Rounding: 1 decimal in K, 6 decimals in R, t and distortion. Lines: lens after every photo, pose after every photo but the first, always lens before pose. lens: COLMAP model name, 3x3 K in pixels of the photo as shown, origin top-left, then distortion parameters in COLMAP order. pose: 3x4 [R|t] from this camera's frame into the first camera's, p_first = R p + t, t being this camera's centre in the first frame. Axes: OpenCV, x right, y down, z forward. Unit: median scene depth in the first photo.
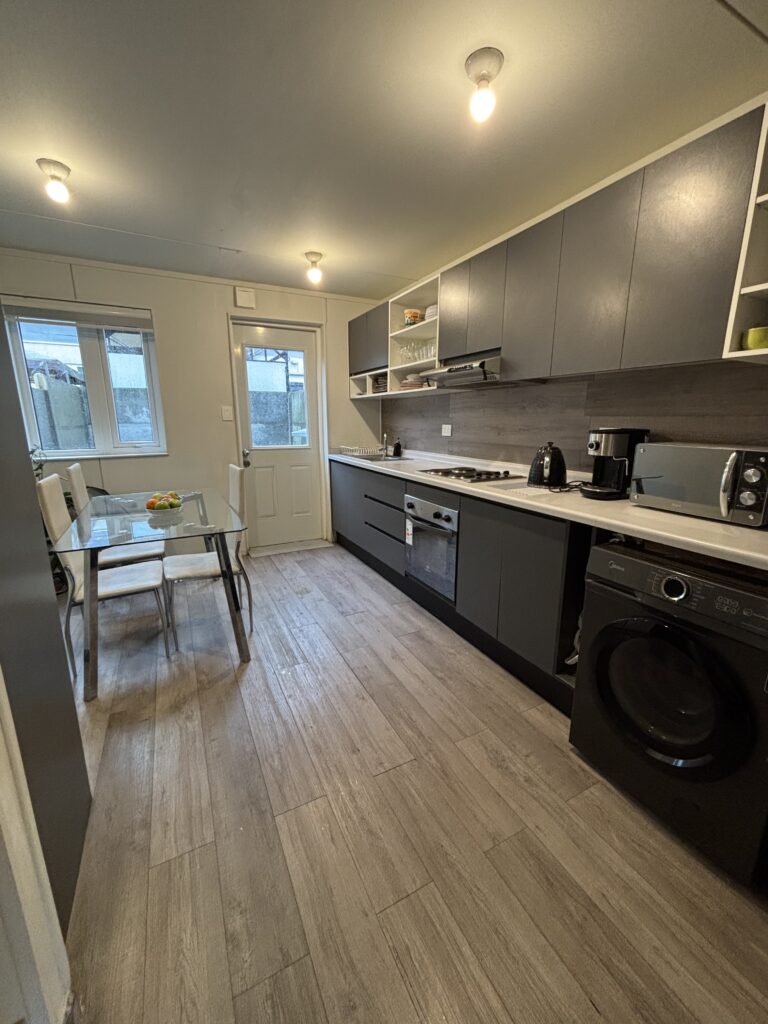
lens RADIAL K [[413.6, 0, 387.2], [0, 413.6, 512.0], [0, 0, 1]] dist [-0.002934, -0.000390]
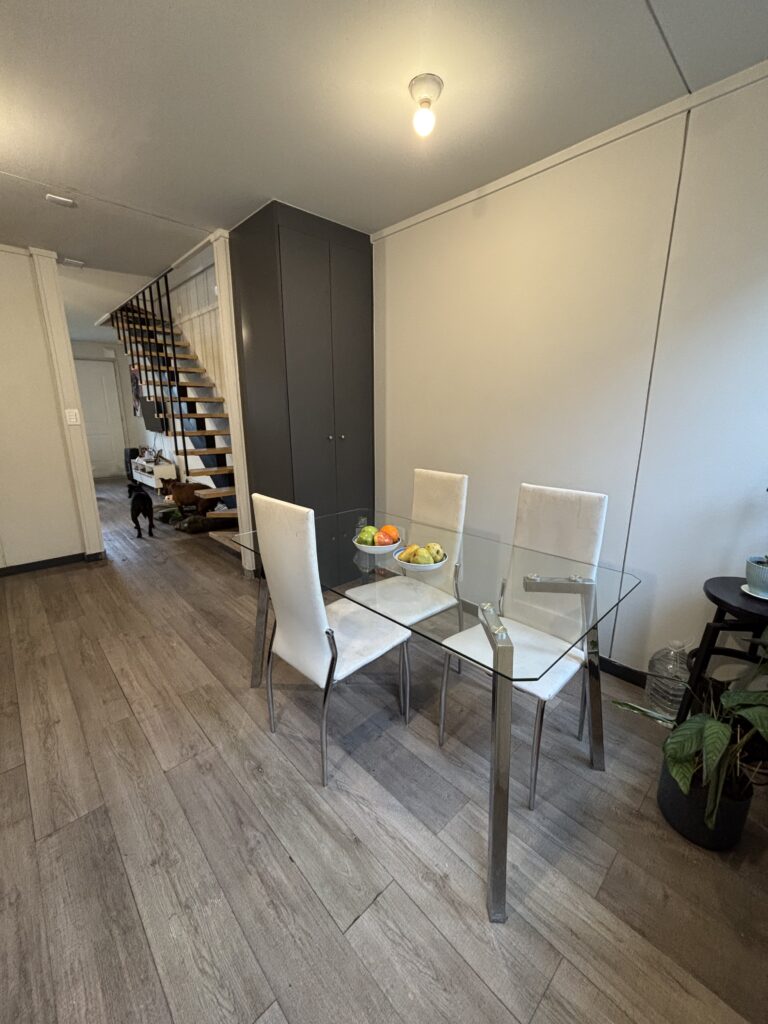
lens RADIAL K [[413.6, 0, 386.6], [0, 413.6, 509.3], [0, 0, 1]] dist [-0.002934, -0.000390]
pose [[-0.959713, 0.064886, -0.273386, -0.331418], [-0.061798, 0.900402, 0.430647, -0.314922], [0.274100, 0.430192, -0.860118, 1.417724]]
